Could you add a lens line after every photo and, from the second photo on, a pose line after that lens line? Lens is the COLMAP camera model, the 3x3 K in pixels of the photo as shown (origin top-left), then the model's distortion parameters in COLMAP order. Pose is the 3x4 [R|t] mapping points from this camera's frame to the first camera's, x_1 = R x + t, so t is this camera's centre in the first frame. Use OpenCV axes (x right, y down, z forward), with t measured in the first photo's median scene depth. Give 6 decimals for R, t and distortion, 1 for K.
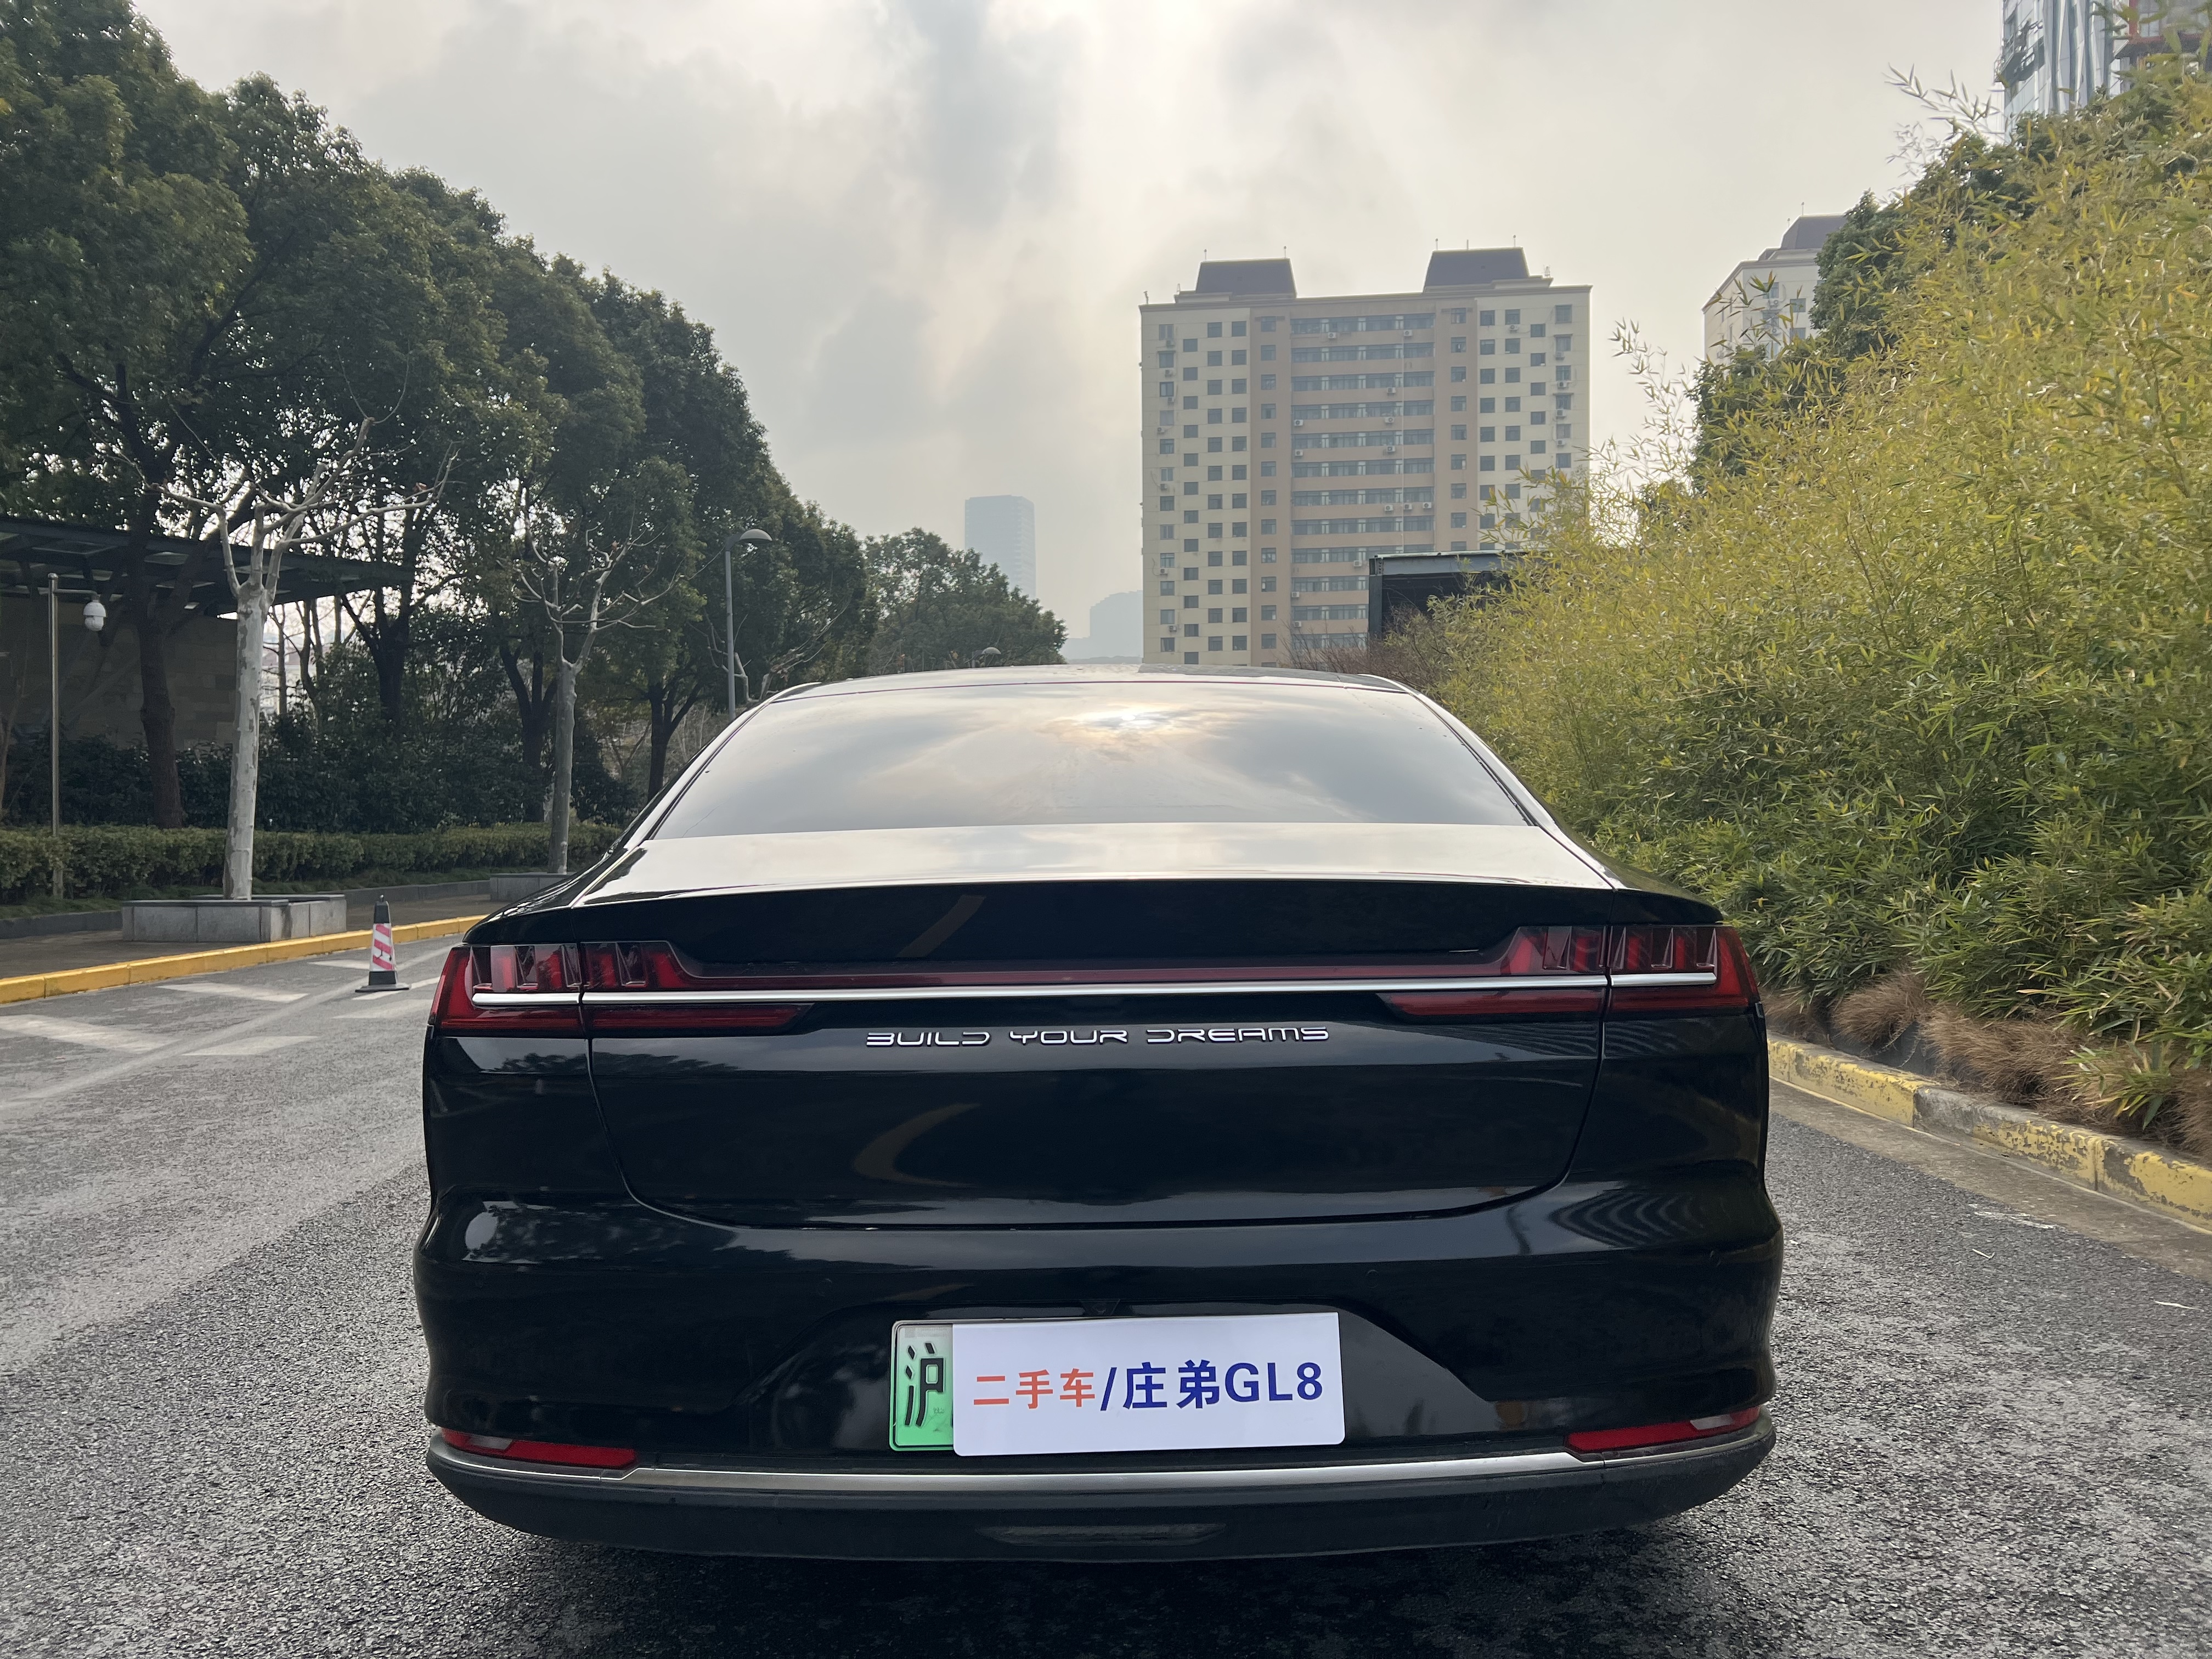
lens RADIAL K [[1656.9, 0, 1071.6], [0, 1656.9, 829.8], [0, 0, 1]] dist [0.035251, -0.035872]
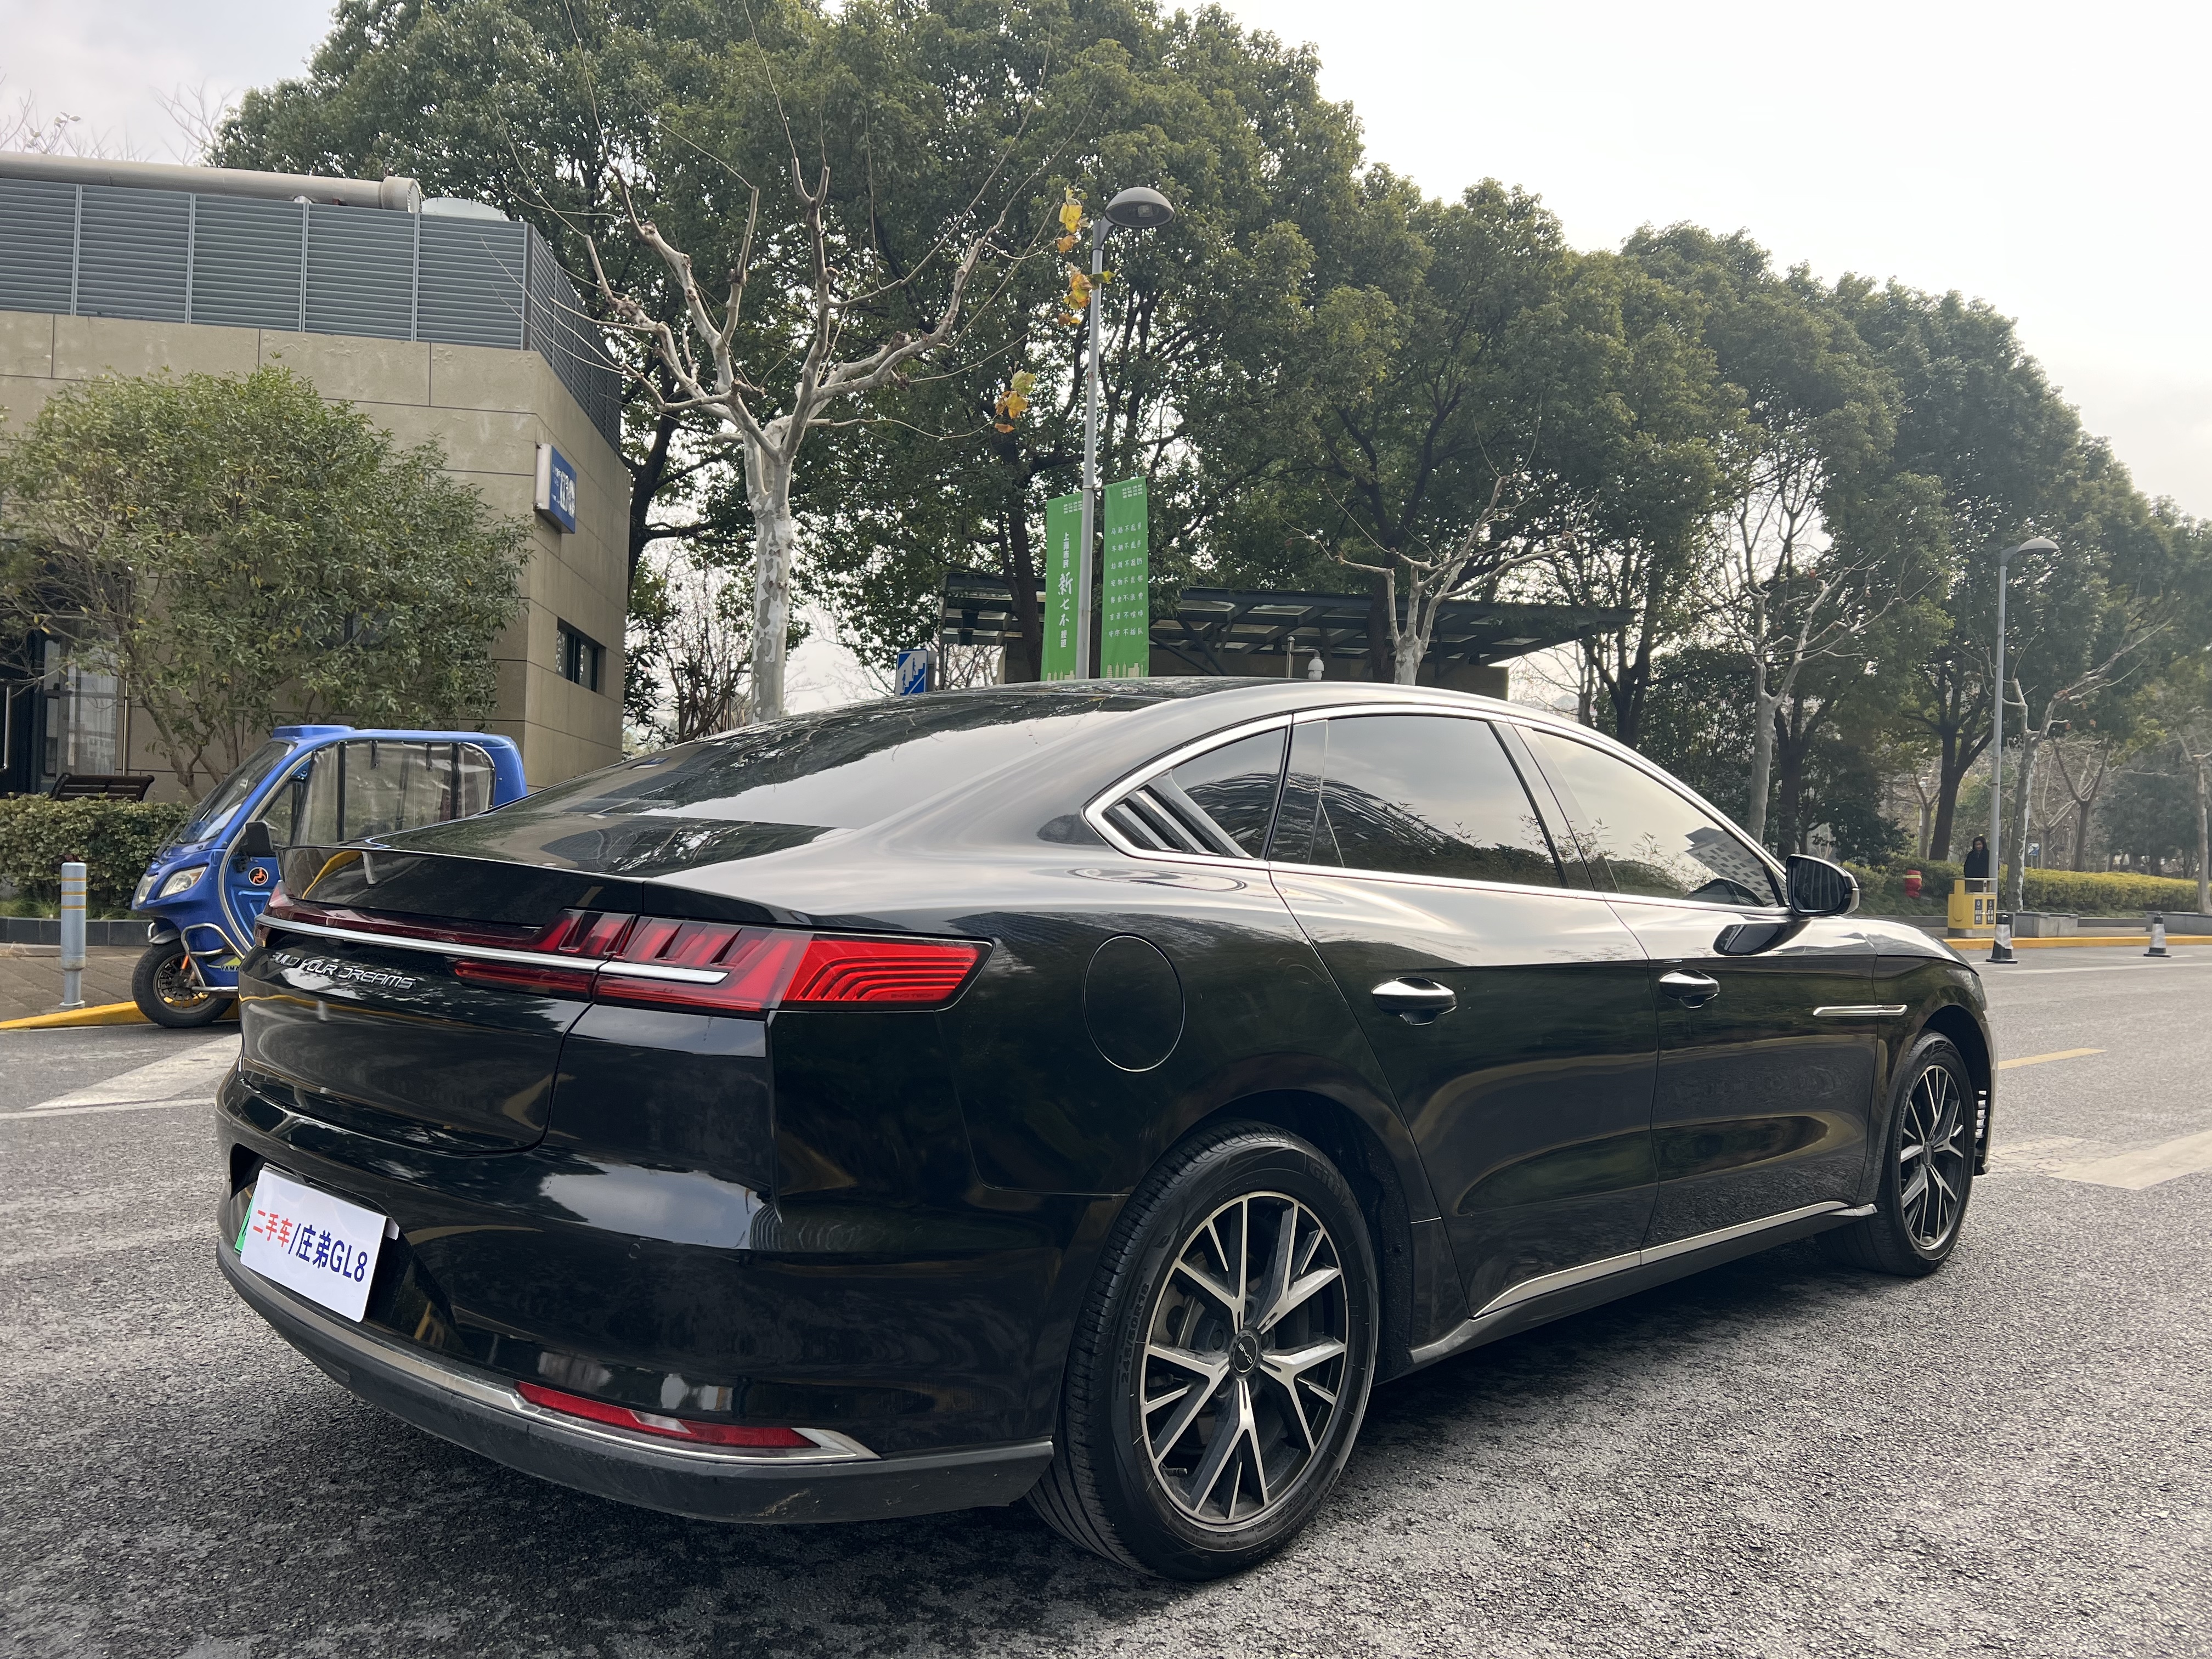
lens RADIAL K [[1656.9, 0, 1111.8], [0, 1656.9, 820.7], [0, 0, 1]] dist [0.035251, -0.035872]
pose [[0.707926, 0.026599, -0.705785, 0.141375], [-0.046887, 0.998856, -0.009385, -0.000965], [0.704728, 0.039736, 0.708364, 0.051832]]
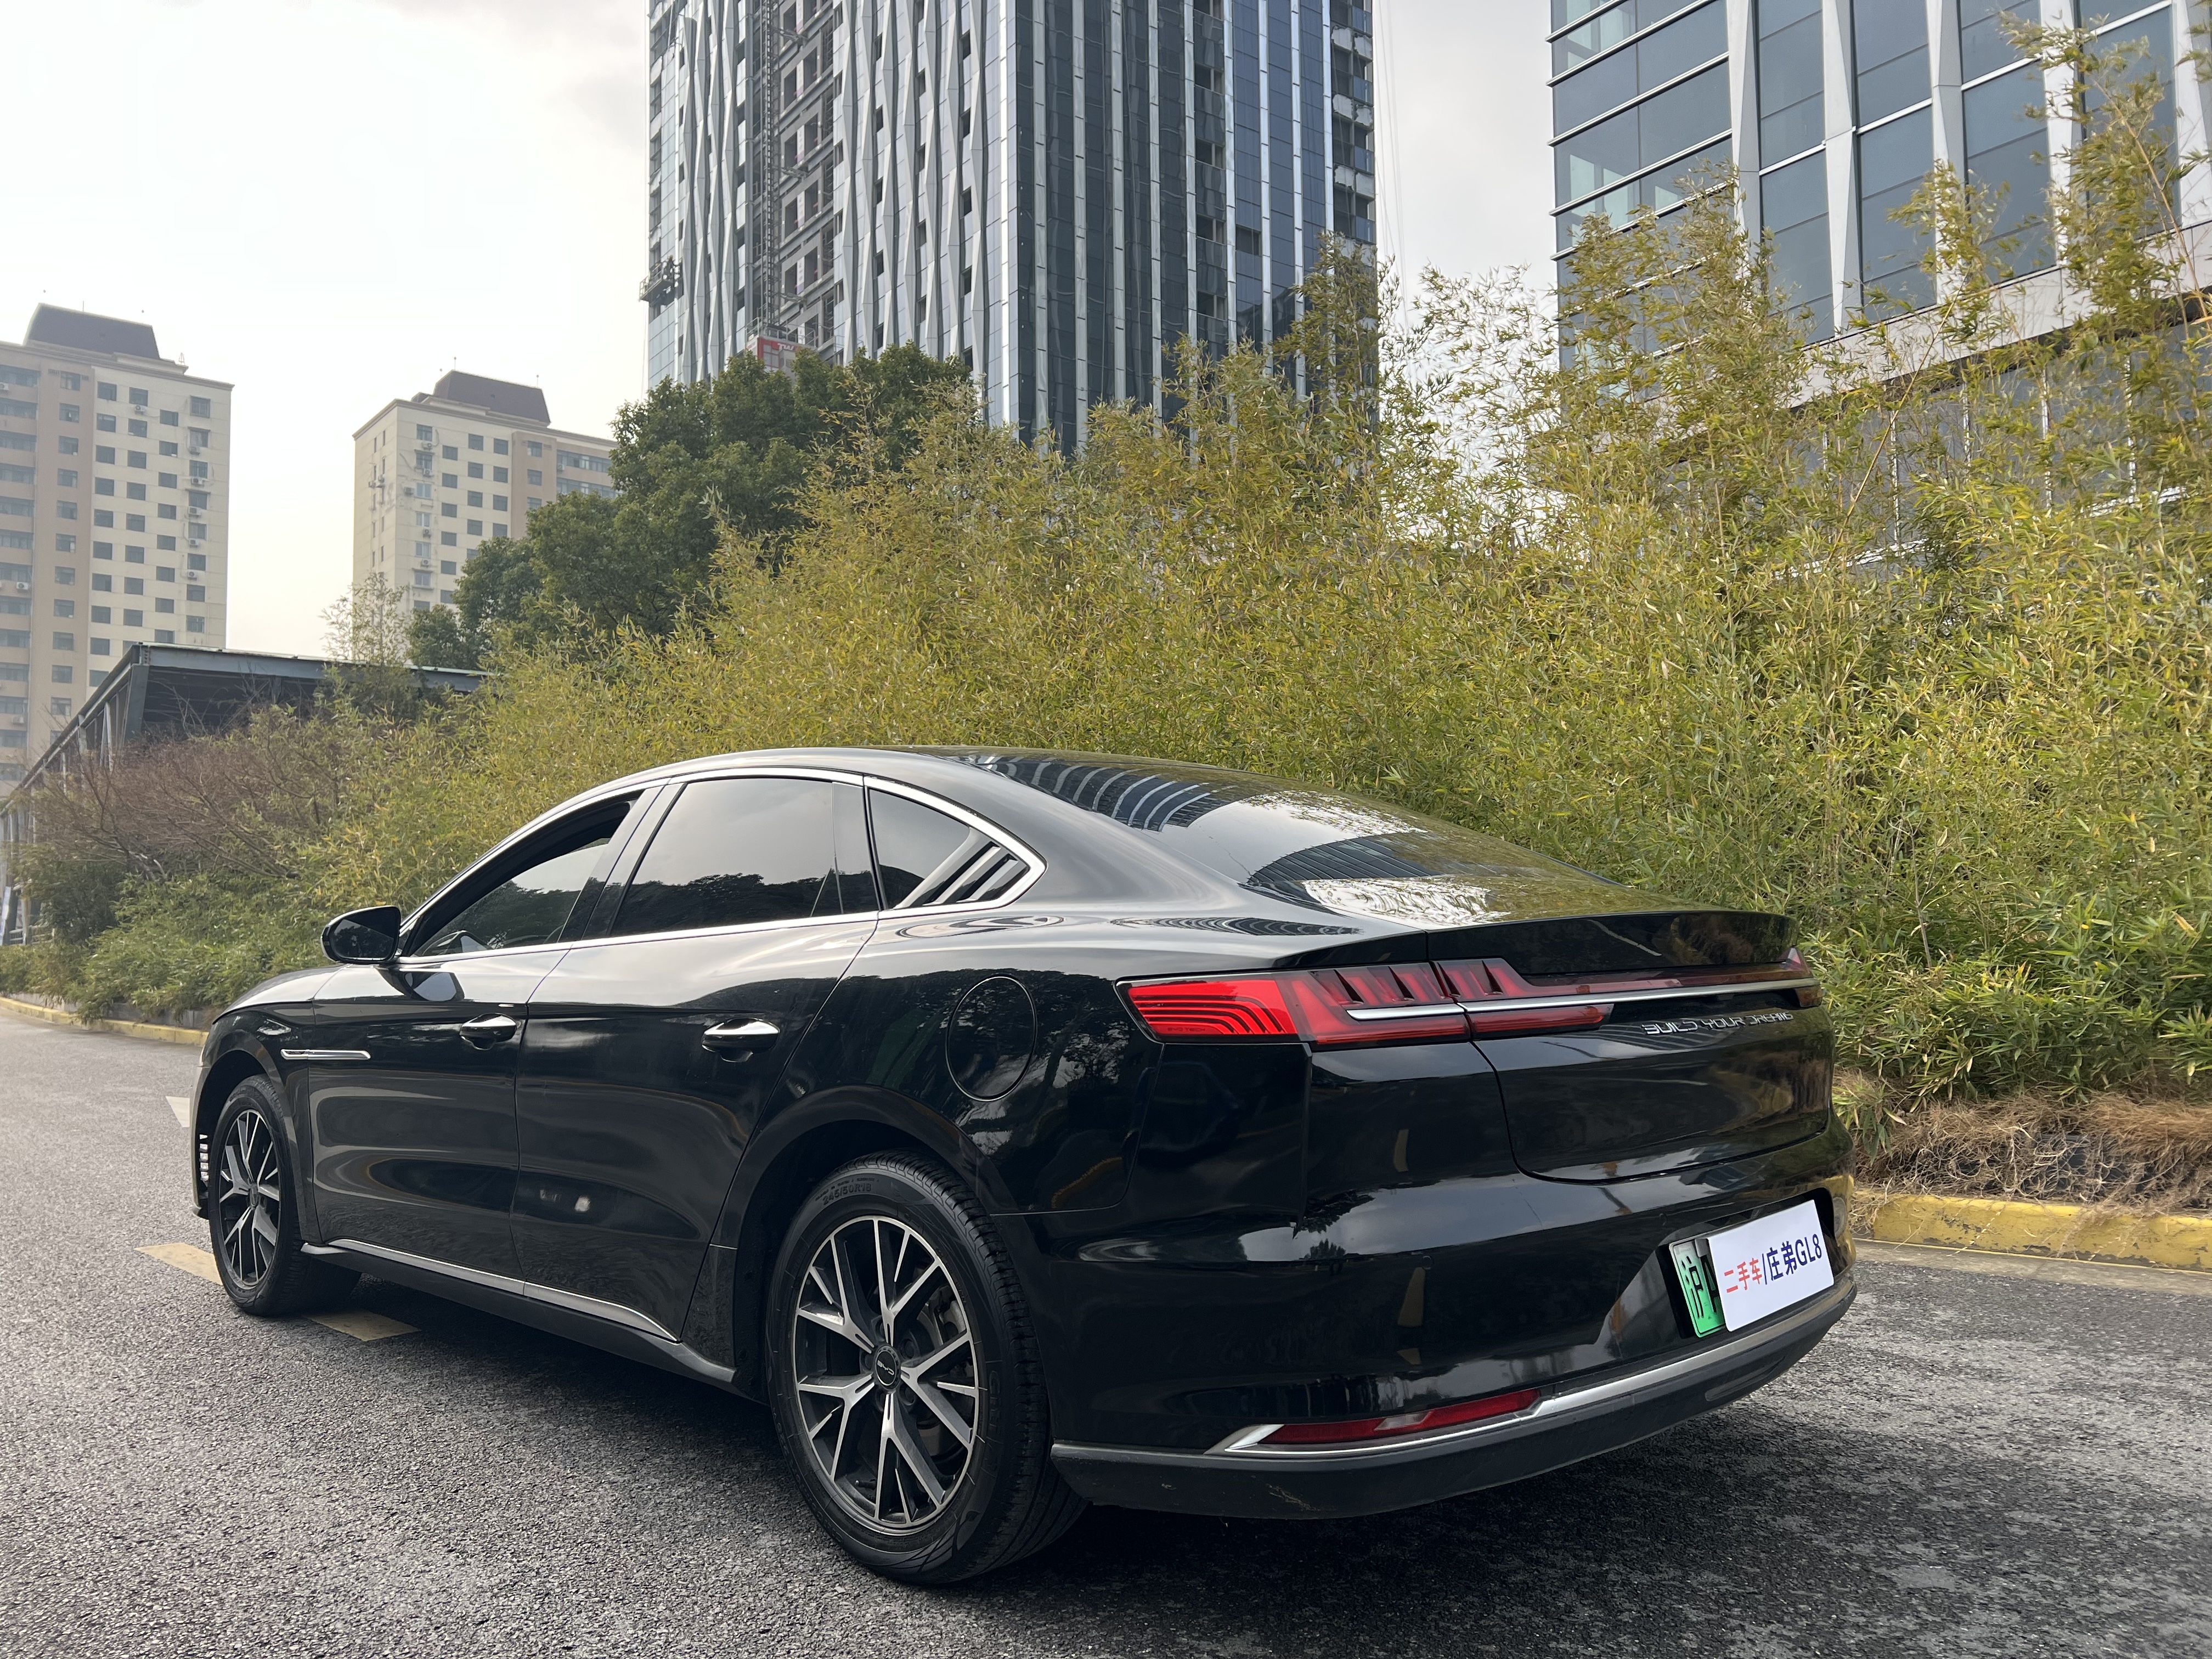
lens RADIAL K [[1656.9, 0, 1106.1], [0, 1656.9, 829.5], [0, 0, 1]] dist [0.035251, -0.035872]
pose [[0.702942, 0.049933, 0.709492, -0.141645], [0.006138, 0.997070, -0.076253, 0.006925], [-0.711221, 0.057956, 0.700576, 0.038937]]
